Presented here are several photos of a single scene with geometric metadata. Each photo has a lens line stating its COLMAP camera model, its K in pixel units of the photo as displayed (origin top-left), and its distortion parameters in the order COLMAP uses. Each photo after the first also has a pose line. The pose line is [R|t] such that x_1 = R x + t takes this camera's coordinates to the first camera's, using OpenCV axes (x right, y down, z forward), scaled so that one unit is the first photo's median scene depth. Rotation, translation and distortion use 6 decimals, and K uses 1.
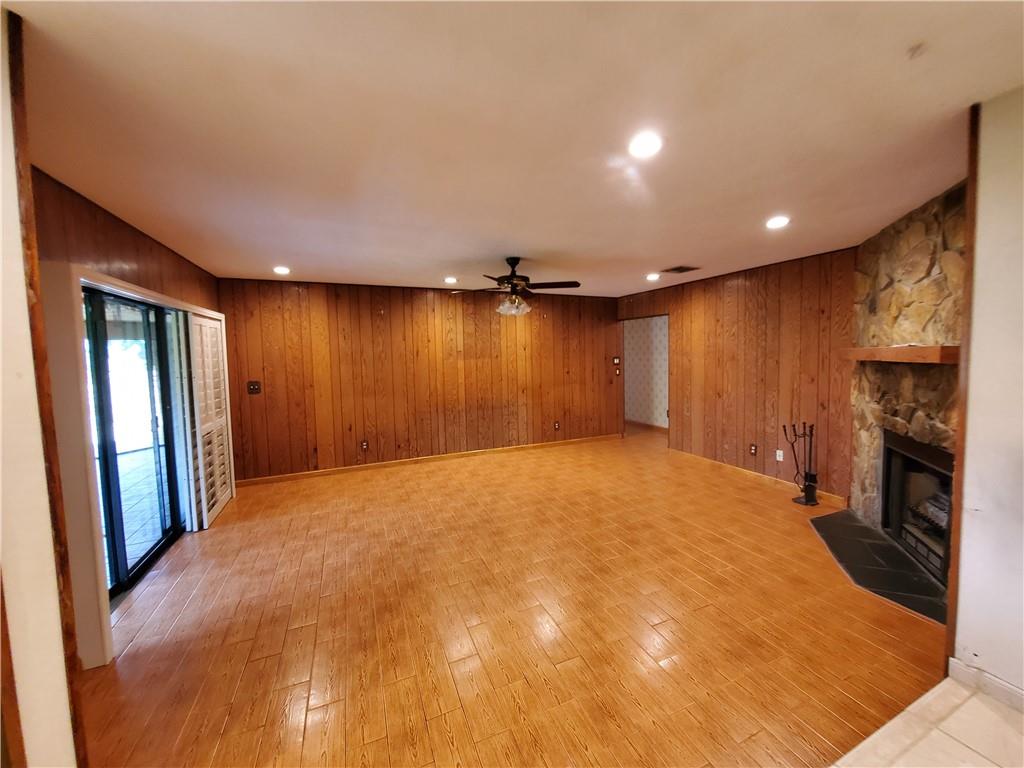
lens RADIAL K [[406.3, 0, 514.9], [0, 406.3, 380.6], [0, 0, 1]] dist [-0.000135, -0.000026]
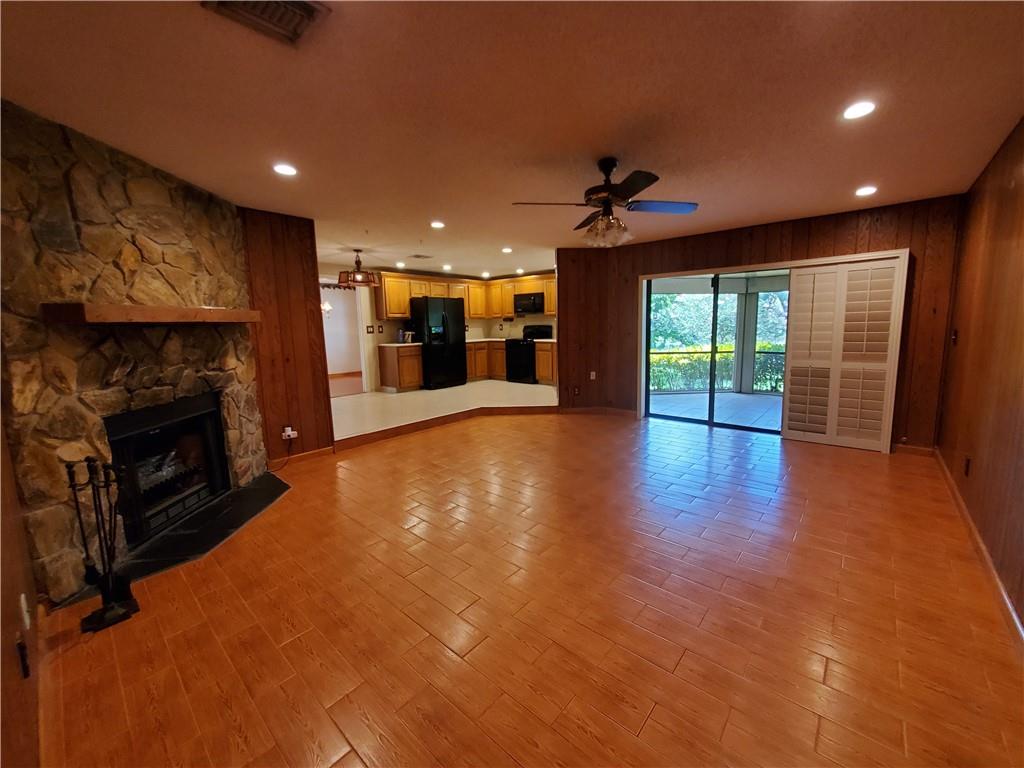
lens RADIAL K [[406.3, 0, 518.0], [0, 406.3, 377.0], [0, 0, 1]] dist [-0.000135, -0.000026]
pose [[-0.896059, 0.101255, -0.432233, 0.643213], [0.016343, 0.980505, 0.195813, -0.096964], [0.443634, 0.168396, -0.880245, 2.229722]]
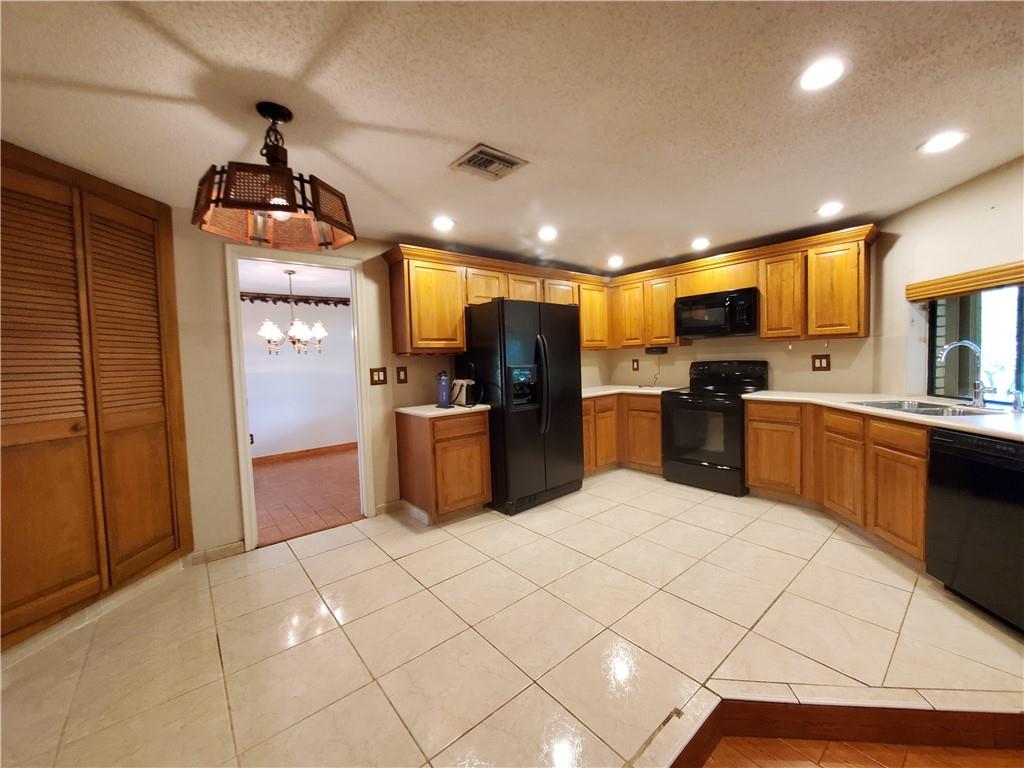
lens RADIAL K [[406.3, 0, 514.7], [0, 406.3, 380.4], [0, 0, 1]] dist [-0.000135, -0.000026]
pose [[-0.955403, 0.074404, -0.285779, 0.449949], [0.041526, 0.991973, 0.119439, -0.049816], [0.292371, 0.102246, -0.950823, 1.379798]]
